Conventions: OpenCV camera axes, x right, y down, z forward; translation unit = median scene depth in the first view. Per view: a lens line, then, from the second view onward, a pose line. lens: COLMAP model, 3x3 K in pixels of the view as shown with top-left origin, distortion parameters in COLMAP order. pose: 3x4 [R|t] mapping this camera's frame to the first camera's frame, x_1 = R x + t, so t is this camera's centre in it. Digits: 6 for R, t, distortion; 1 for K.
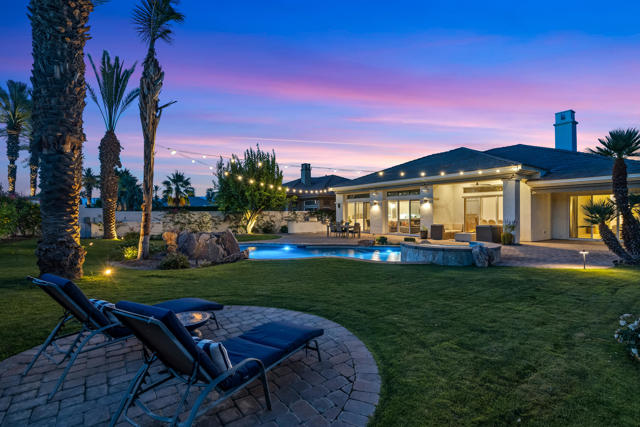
lens RADIAL K [[286.2, 0, 320.0], [0, 286.2, 213.5], [0, 0, 1]] dist [0.000029, 0.000234]
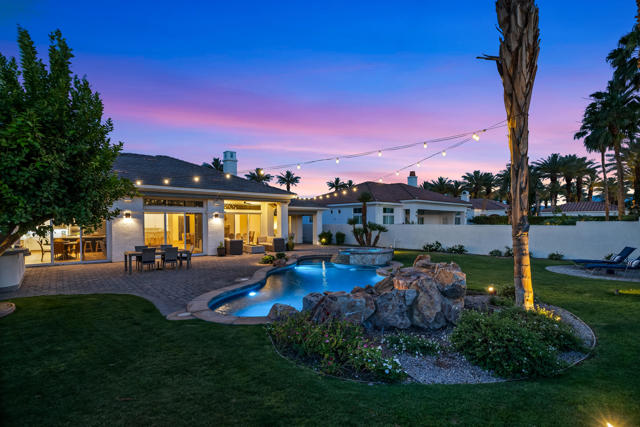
lens RADIAL K [[306.4, 0, 319.4], [0, 306.4, 222.2], [0, 0, 1]] dist [-0.000354, 0.000032]
pose [[-0.105975, 0.003393, 0.994363, -0.554118], [0.000935, 0.999994, -0.003313, -0.015676], [-0.994368, 0.000579, -0.105978, 0.643836]]
